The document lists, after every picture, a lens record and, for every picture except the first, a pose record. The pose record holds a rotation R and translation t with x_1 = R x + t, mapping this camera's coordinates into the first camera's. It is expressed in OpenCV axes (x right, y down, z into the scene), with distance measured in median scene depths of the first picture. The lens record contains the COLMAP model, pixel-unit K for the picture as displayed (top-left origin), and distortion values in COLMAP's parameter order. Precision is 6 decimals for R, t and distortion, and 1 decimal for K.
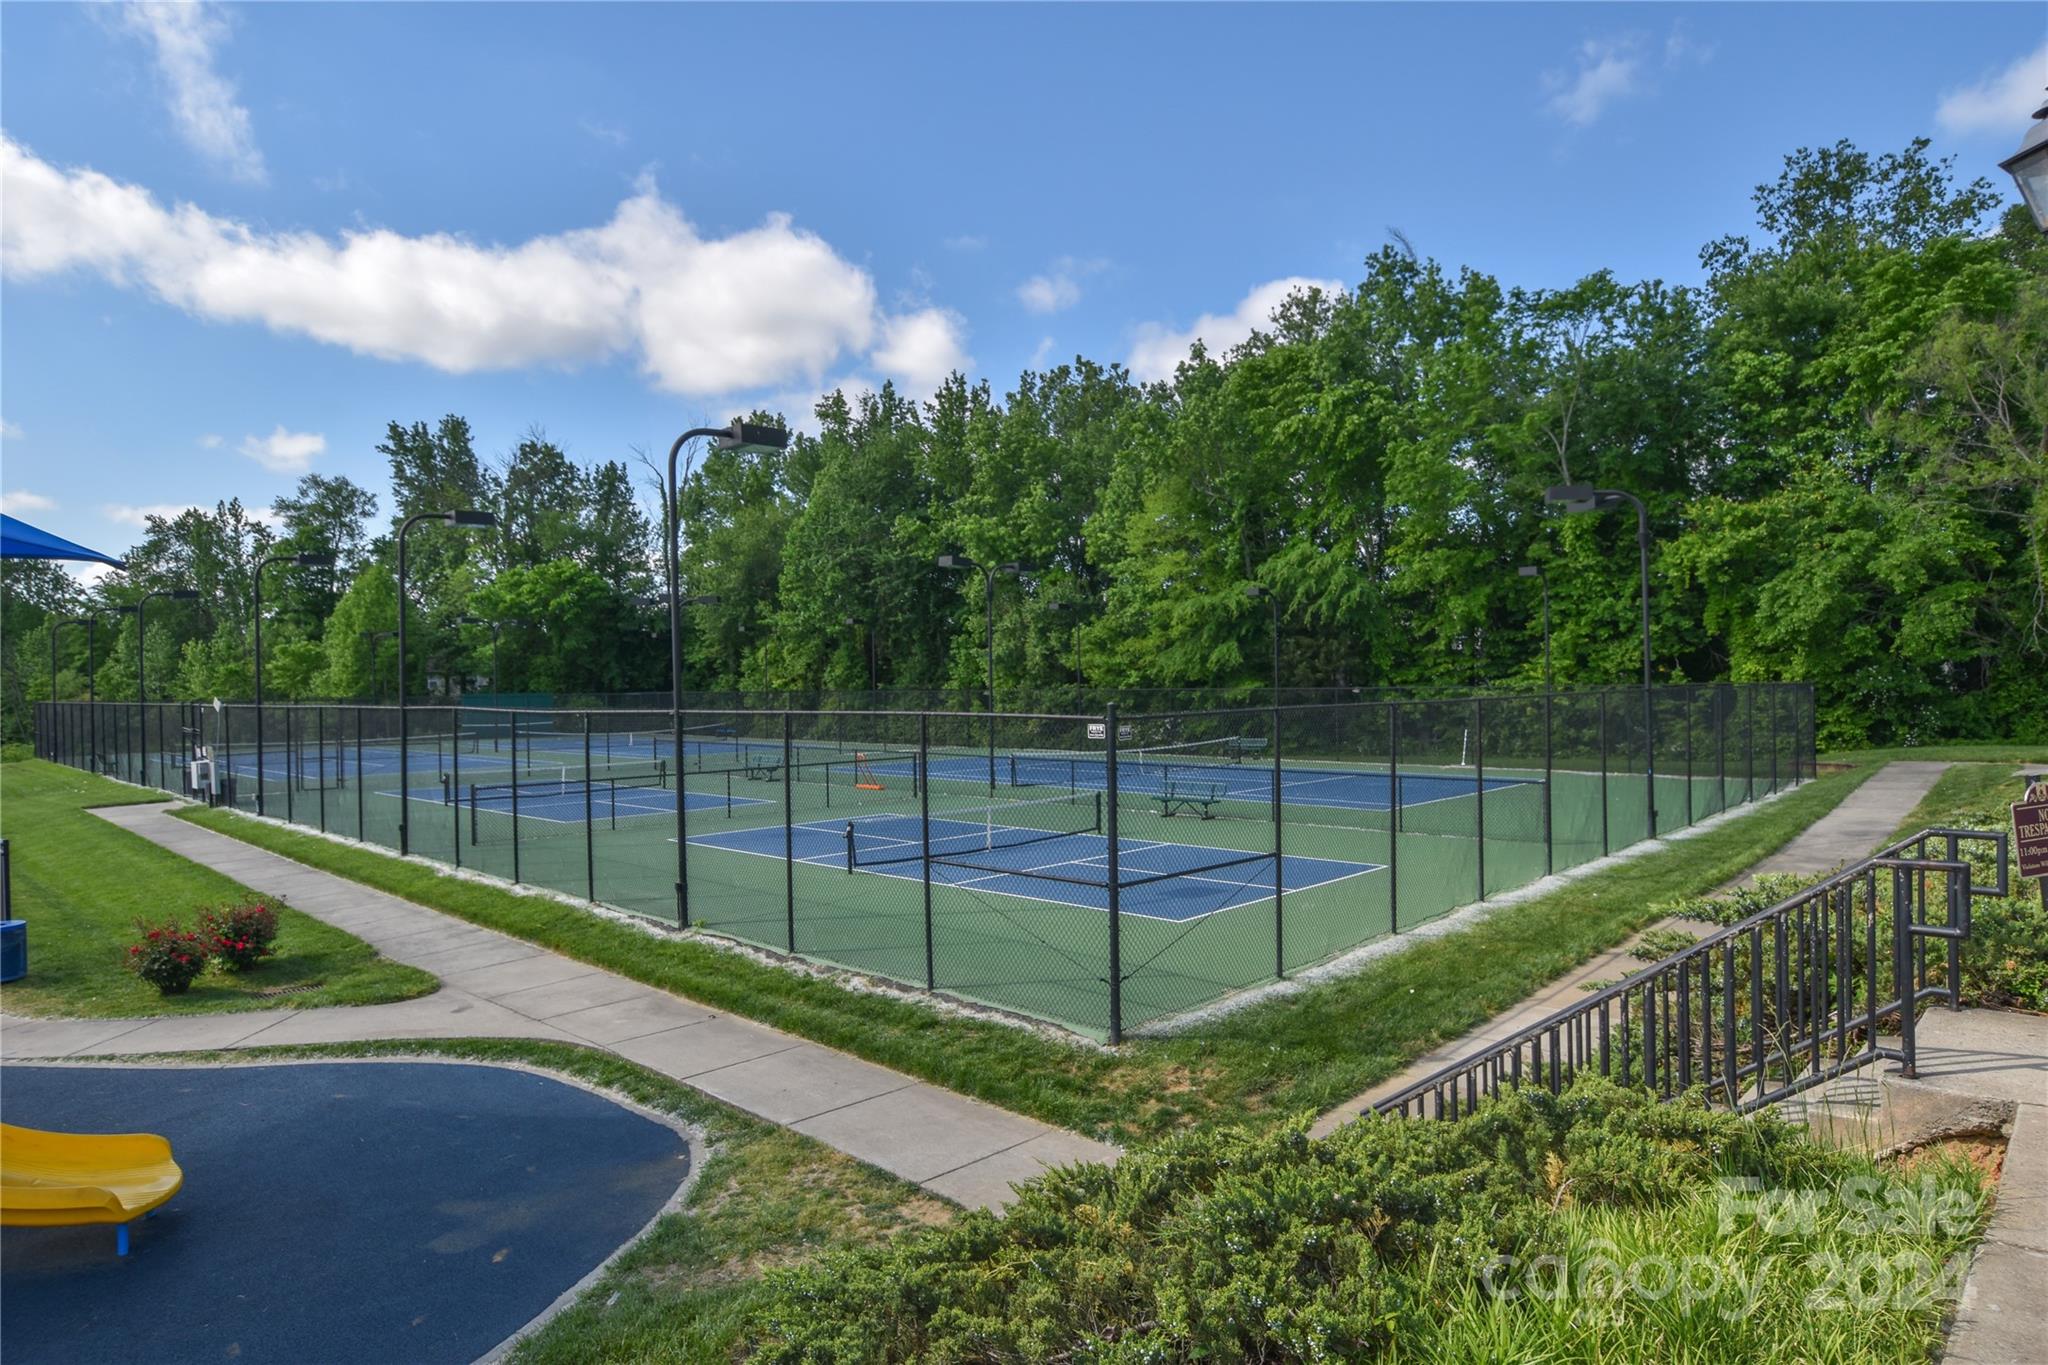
lens RADIAL K [[1076.5, 0, 1080.2], [0, 1076.5, 686.7], [0, 0, 1]] dist [0.038580, -0.042071]
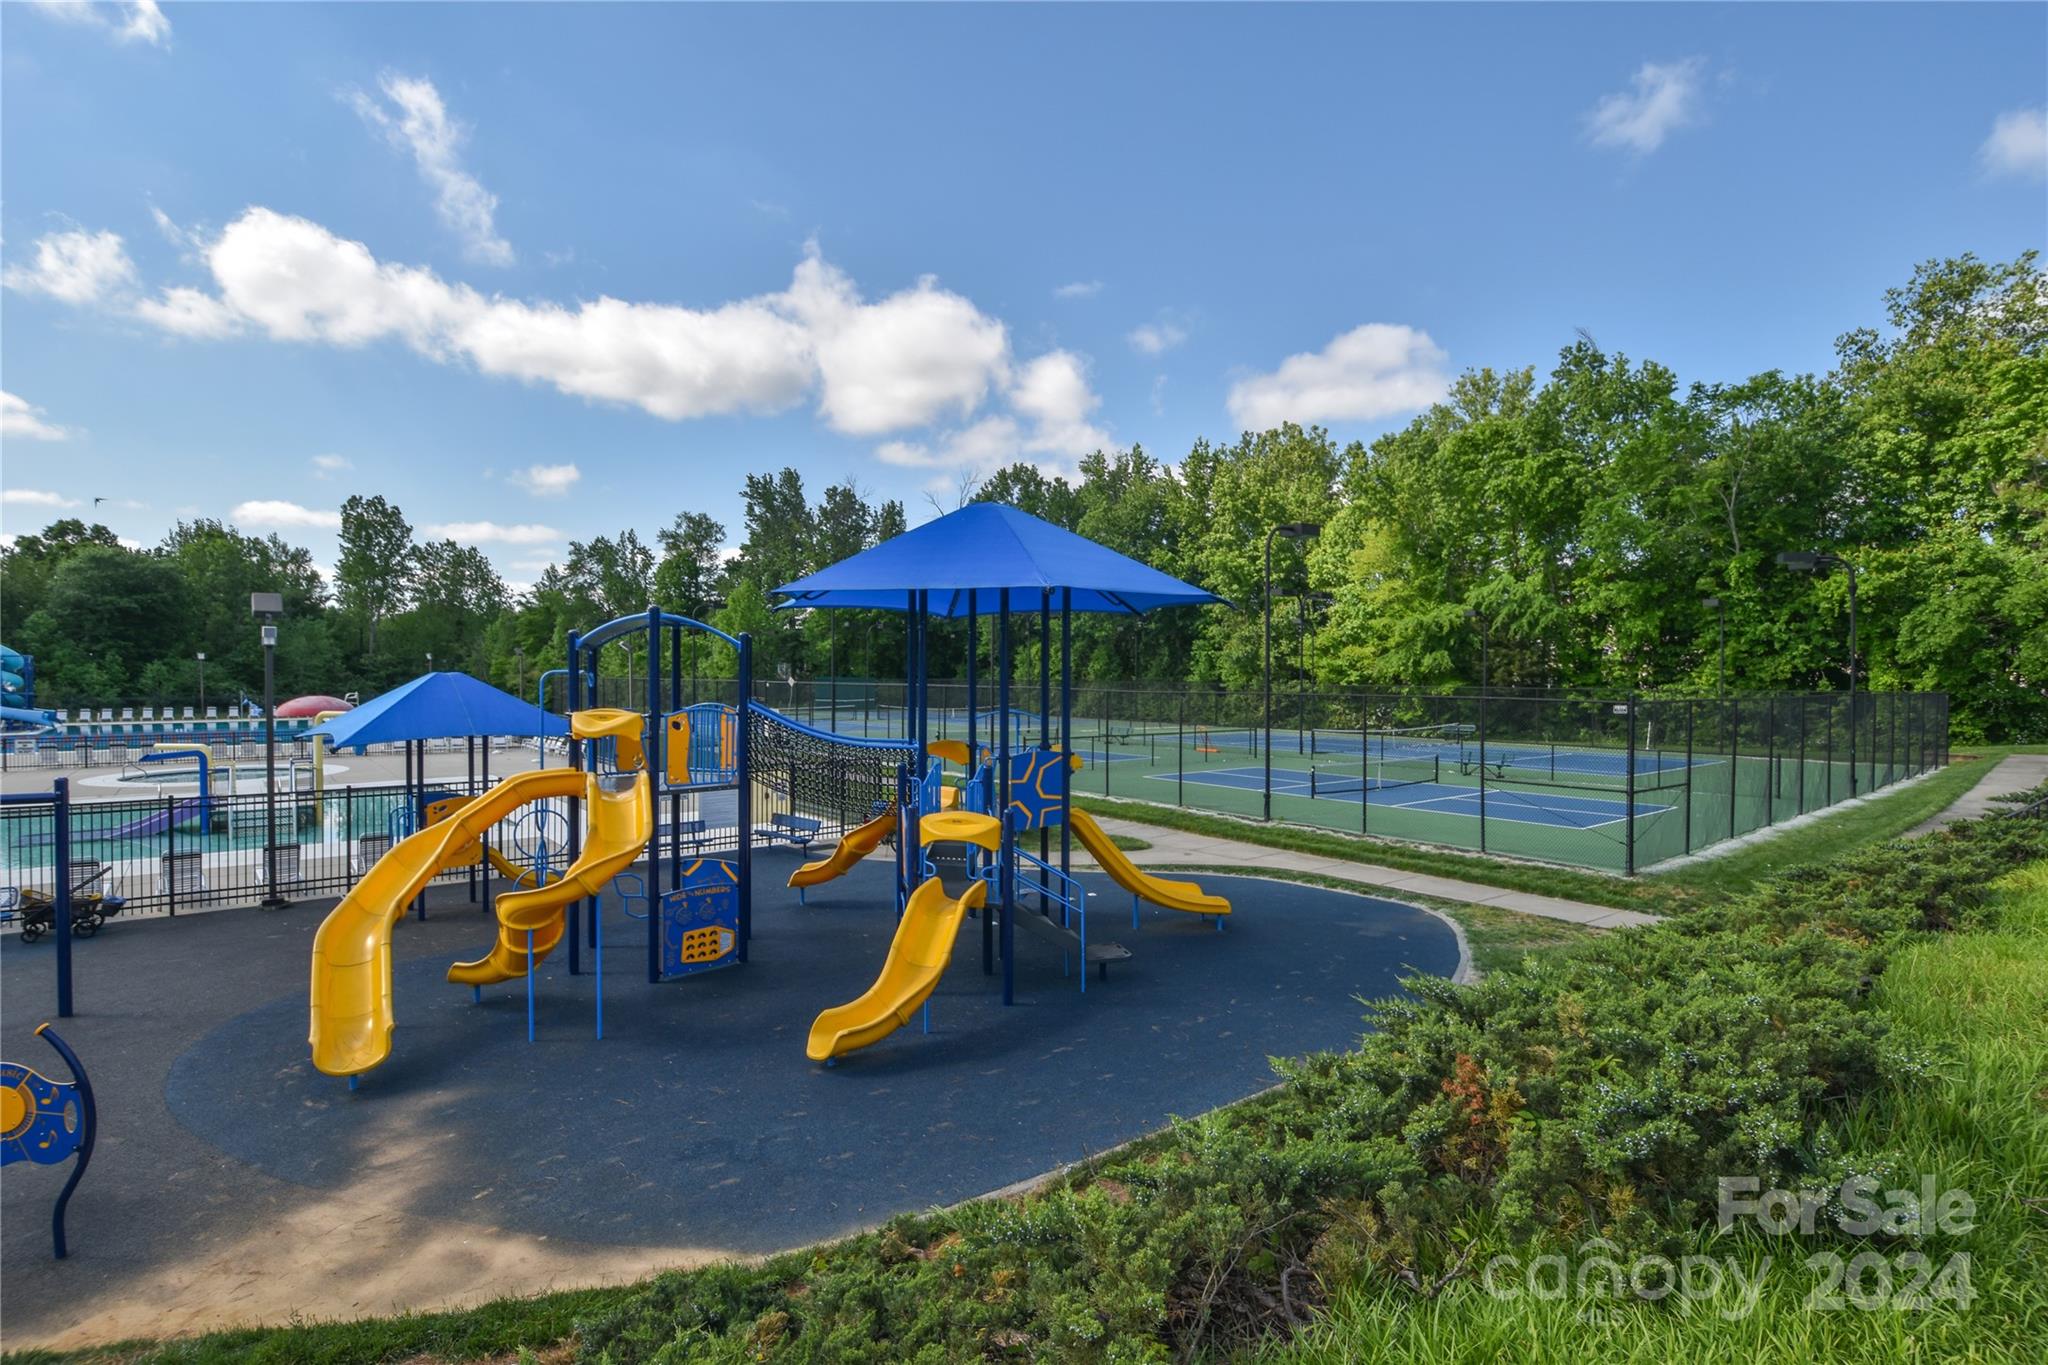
lens RADIAL K [[961.2, 0, 1027.9], [0, 961.2, 684.2], [0, 0, 1]] dist [0.003203, -0.014609]
pose [[0.991777, 0.022040, -0.126064, -0.218123], [-0.021349, 0.999749, 0.006828, 0.001368], [0.126183, -0.004081, 0.991999, -0.216457]]
